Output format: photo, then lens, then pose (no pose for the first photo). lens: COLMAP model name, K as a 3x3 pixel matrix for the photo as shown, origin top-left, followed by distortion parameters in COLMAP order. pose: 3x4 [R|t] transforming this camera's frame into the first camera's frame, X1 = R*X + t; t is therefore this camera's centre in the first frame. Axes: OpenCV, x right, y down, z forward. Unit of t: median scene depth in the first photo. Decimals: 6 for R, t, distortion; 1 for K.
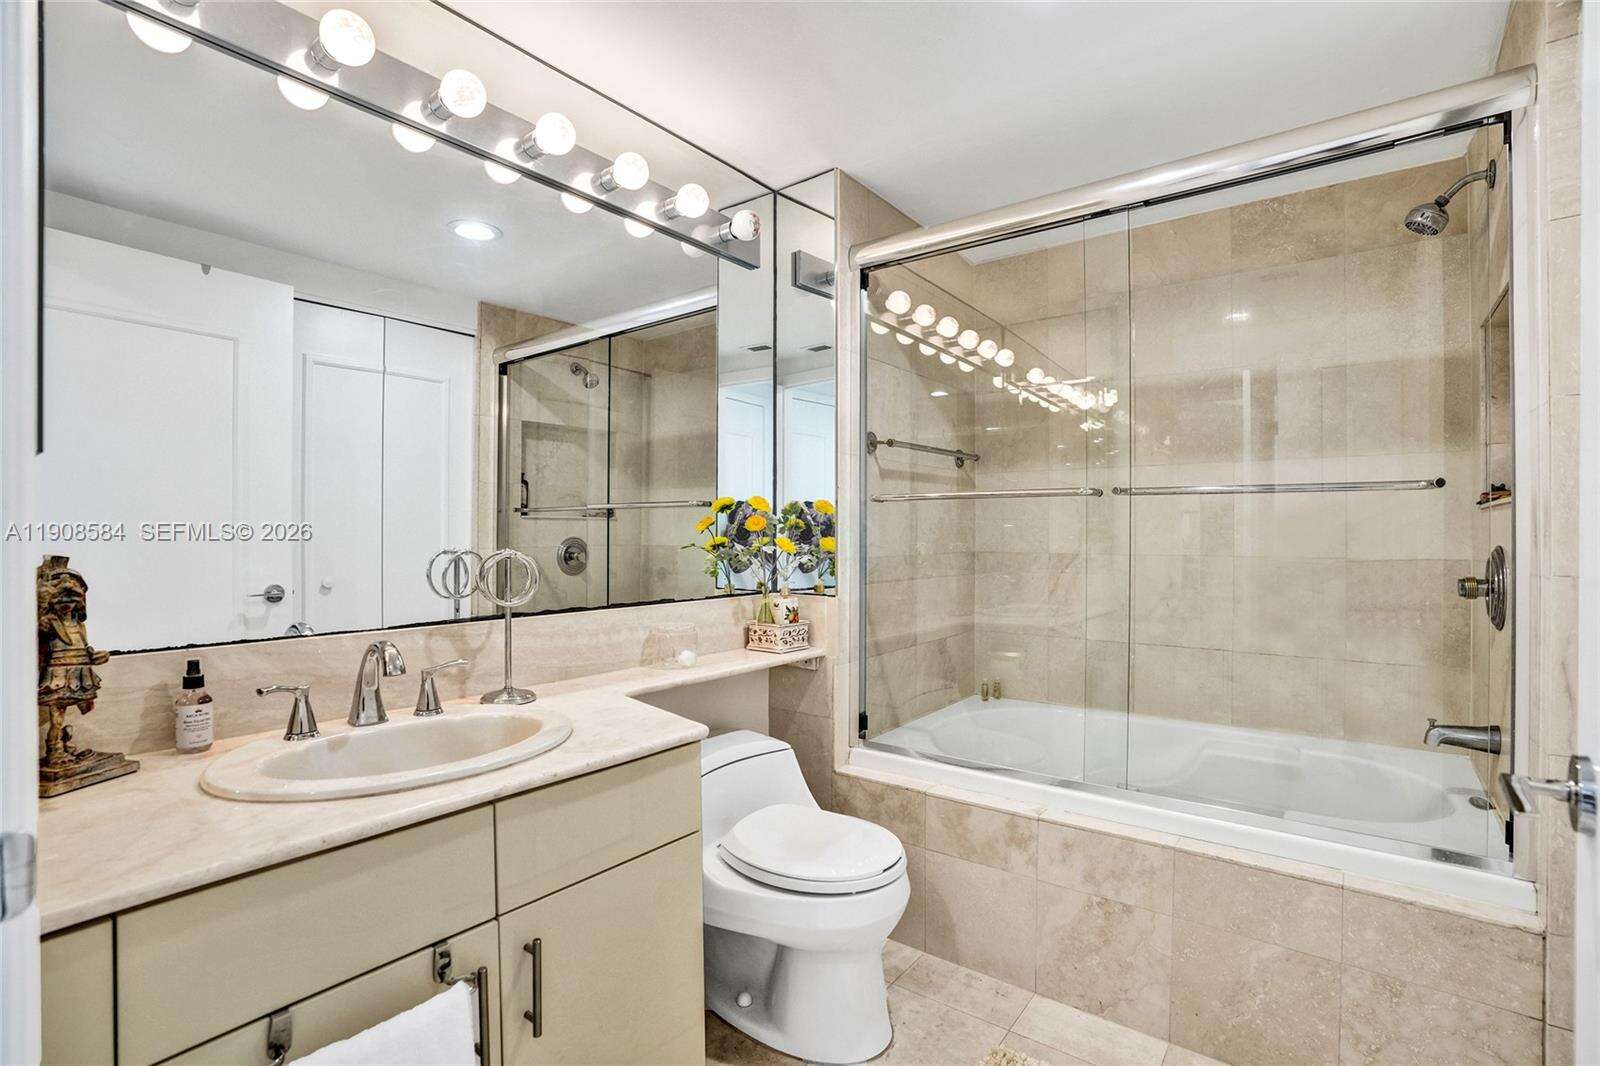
lens RADIAL K [[744.5, 0, 806.2], [0, 744.5, 527.2], [0, 0, 1]] dist [-0.071053, 0.030926]
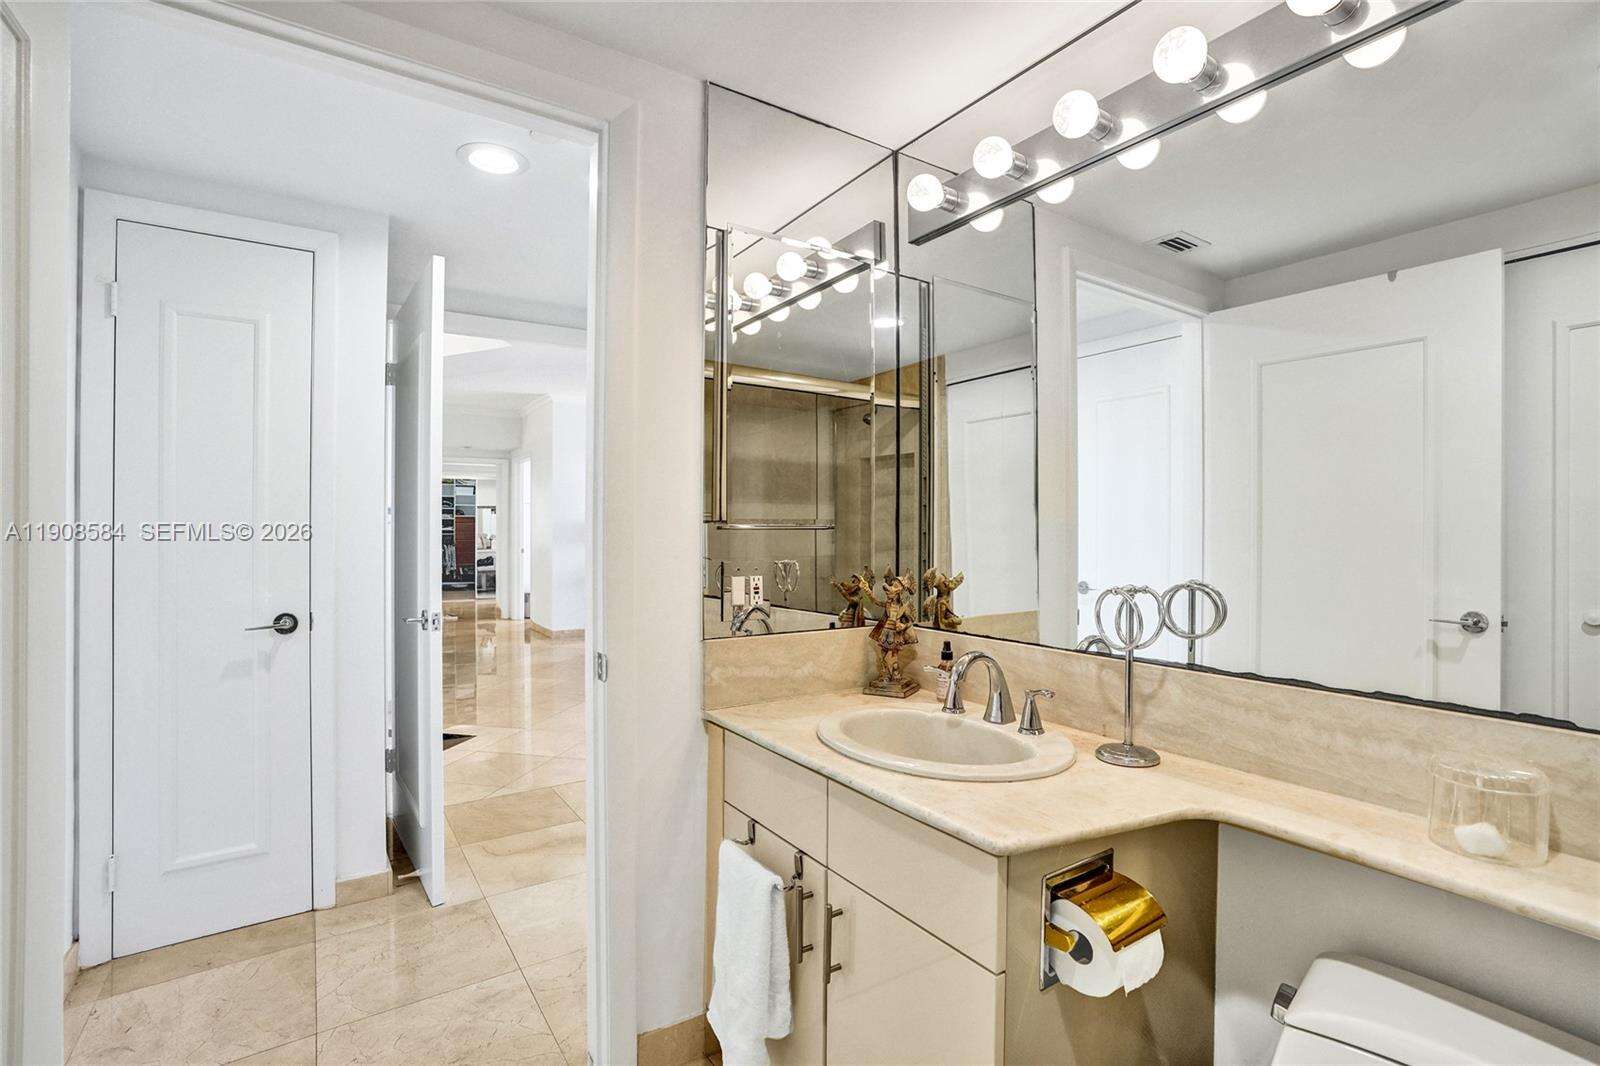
lens RADIAL K [[744.5, 0, 806.2], [0, 744.5, 527.2], [0, 0, 1]] dist [-0.071053, 0.030926]
pose [[-0.319719, -0.001760, -0.947511, 0.597966], [0.007902, 0.999959, -0.004524, -0.044501], [0.947479, -0.008934, -0.319692, 0.994778]]
